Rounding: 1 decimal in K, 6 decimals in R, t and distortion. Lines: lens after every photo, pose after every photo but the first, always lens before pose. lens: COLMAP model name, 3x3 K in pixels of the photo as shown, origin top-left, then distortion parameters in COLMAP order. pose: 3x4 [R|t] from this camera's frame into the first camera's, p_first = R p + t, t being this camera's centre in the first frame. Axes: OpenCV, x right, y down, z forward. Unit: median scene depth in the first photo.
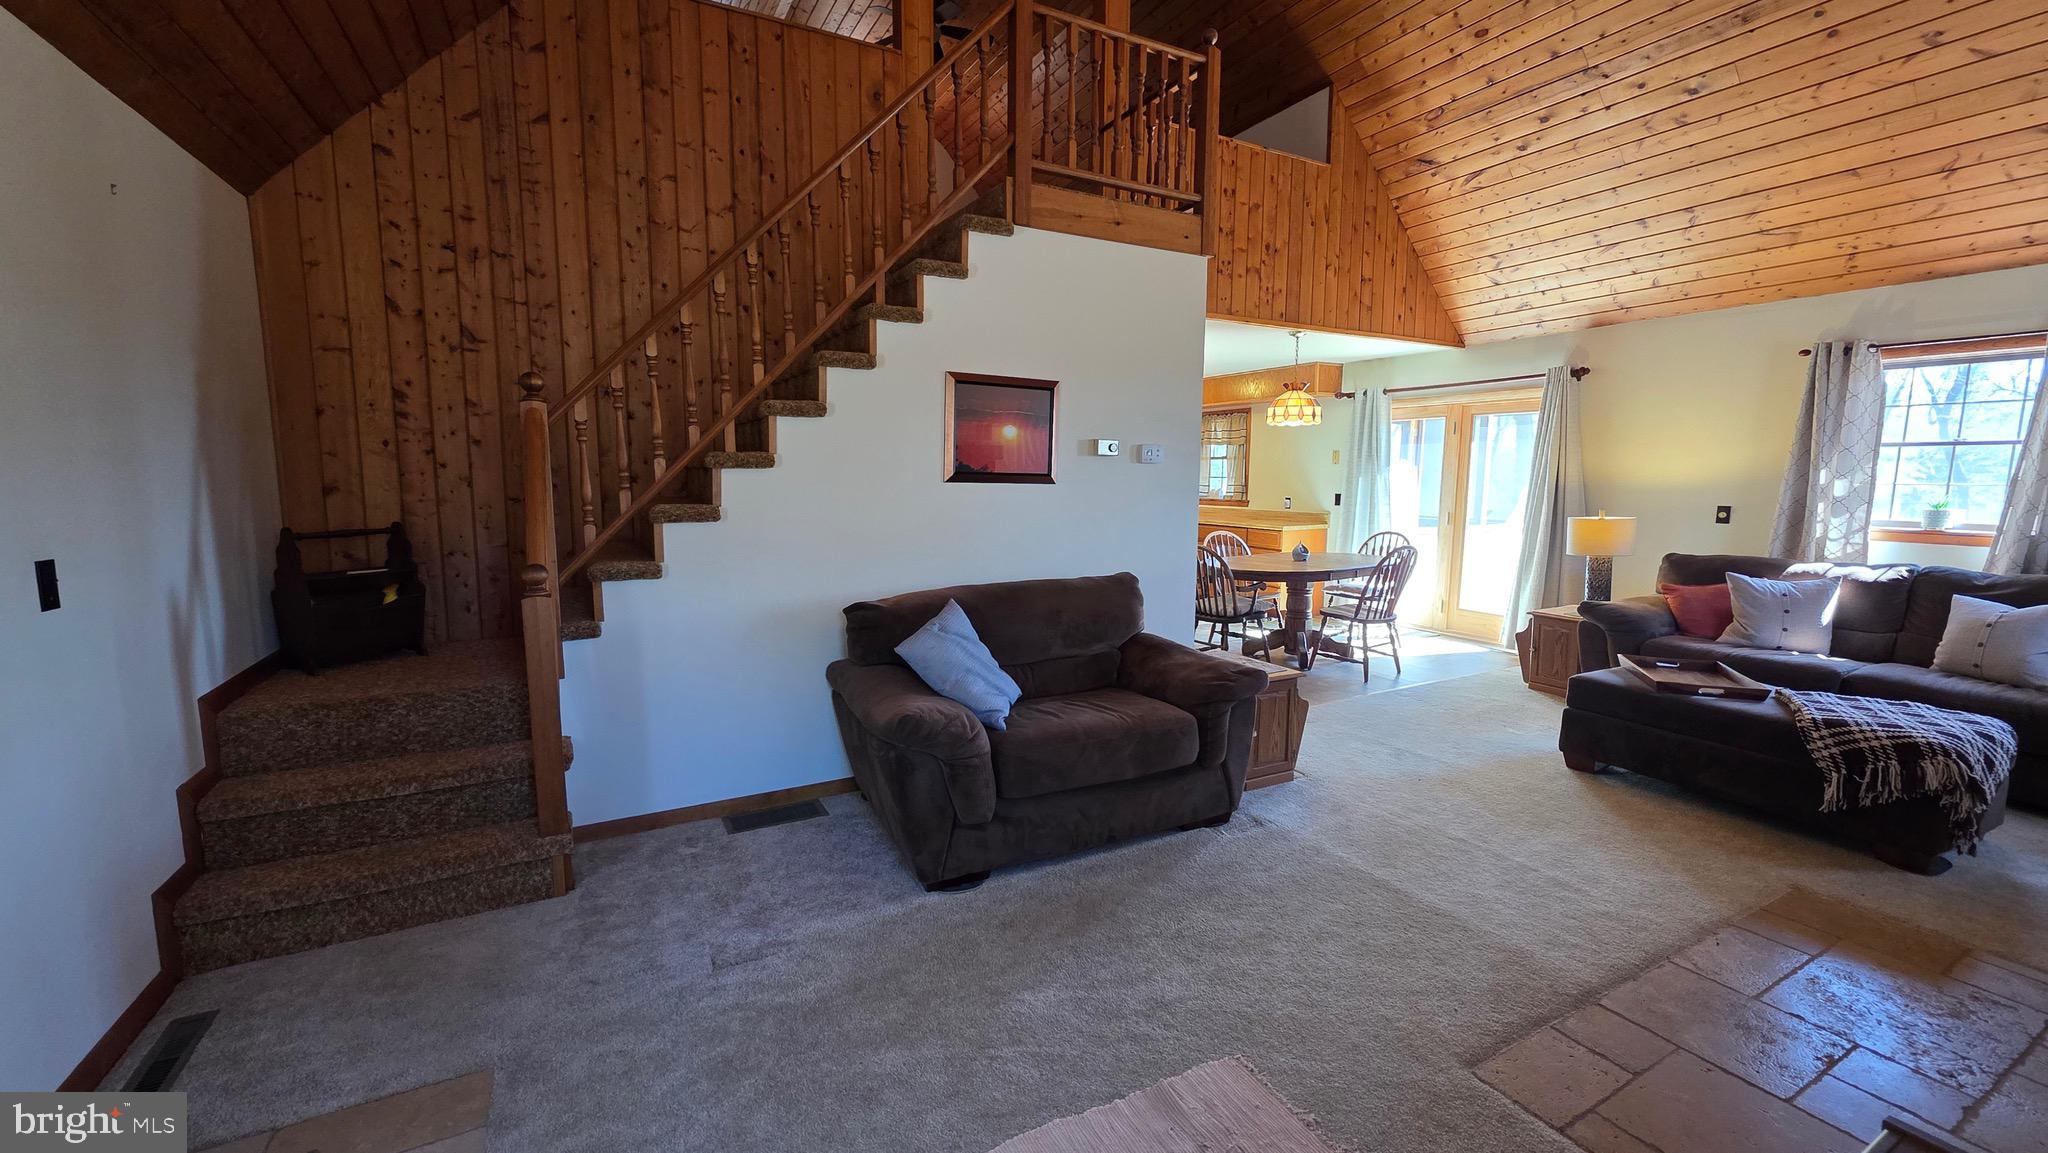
lens RADIAL K [[812.1, 0, 1017.2], [0, 812.1, 572.7], [0, 0, 1]] dist [-0.001265, -0.000149]
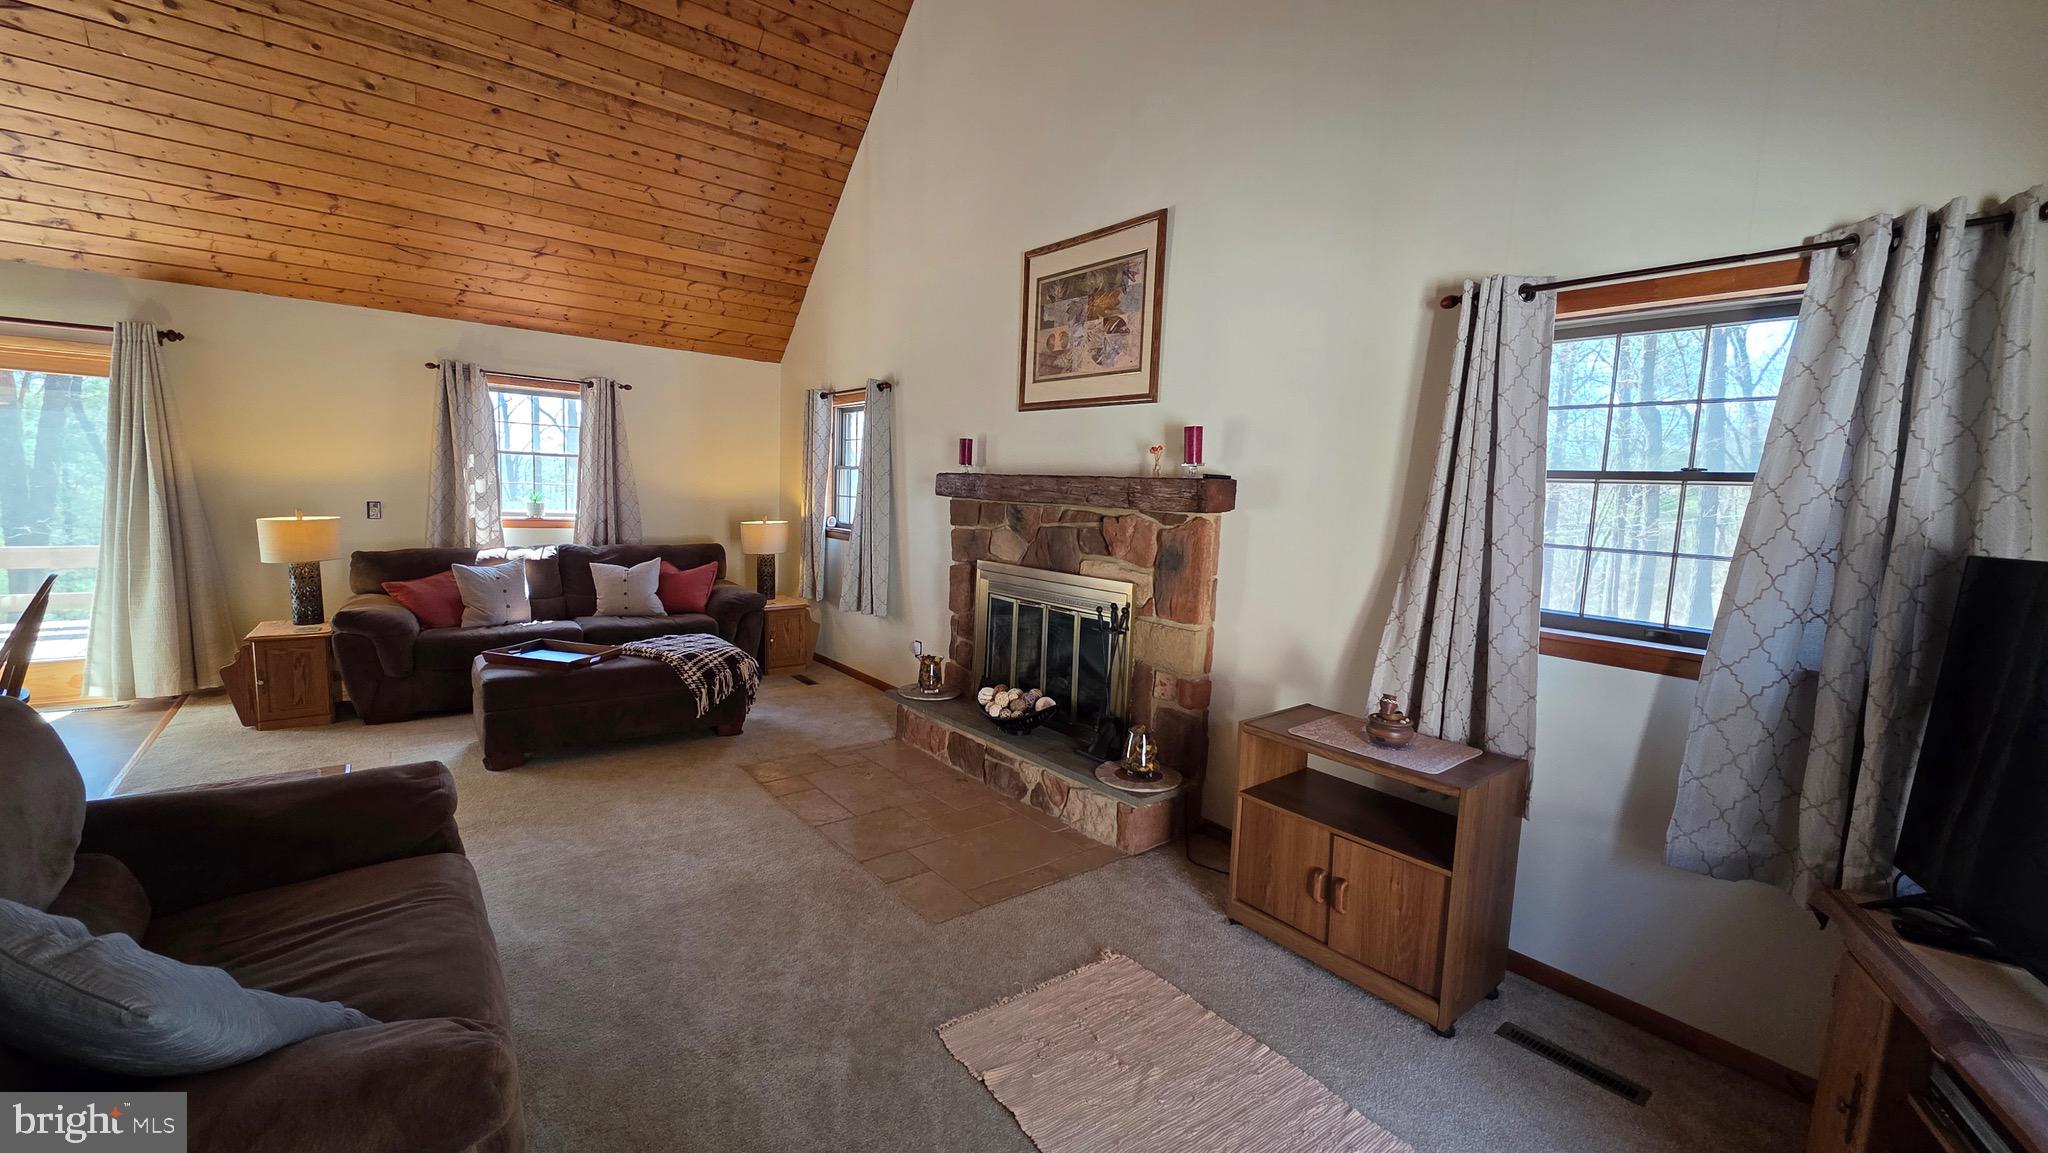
lens RADIAL K [[812.1, 0, 1017.2], [0, 812.1, 572.7], [0, 0, 1]] dist [-0.001265, -0.000149]
pose [[-0.178324, -0.107539, 0.978078, -0.284702], [0.081299, 0.989001, 0.123562, -0.053750], [-0.980607, 0.101551, -0.167620, 0.378966]]
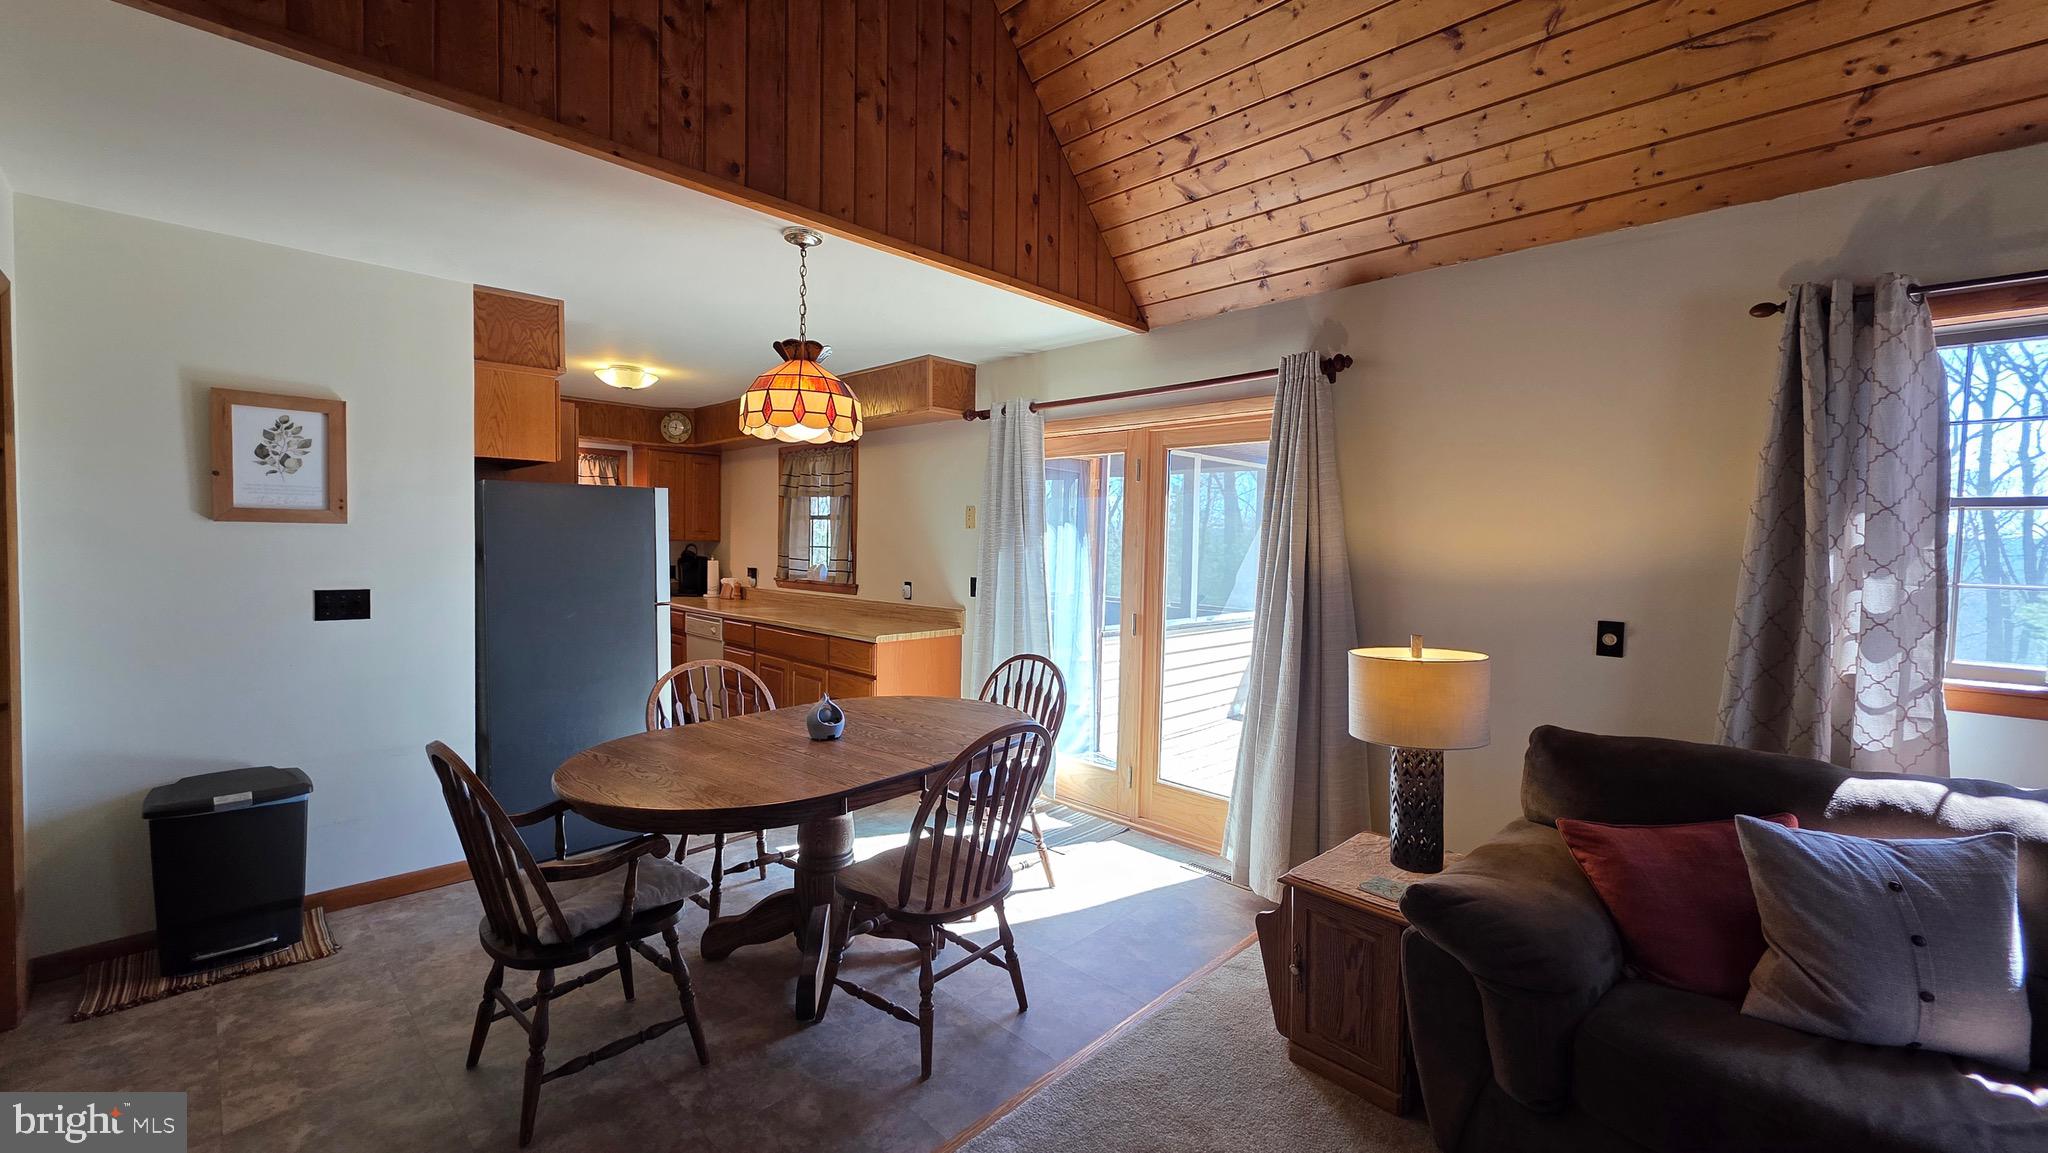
lens RADIAL K [[812.1, 0, 1017.2], [0, 812.1, 572.7], [0, 0, 1]] dist [-0.001265, -0.000149]
pose [[0.955508, 0.003285, 0.294948, 0.371650], [0.020345, 0.996823, -0.077012, -0.080602], [-0.294264, 0.079586, 0.952405, 0.623878]]
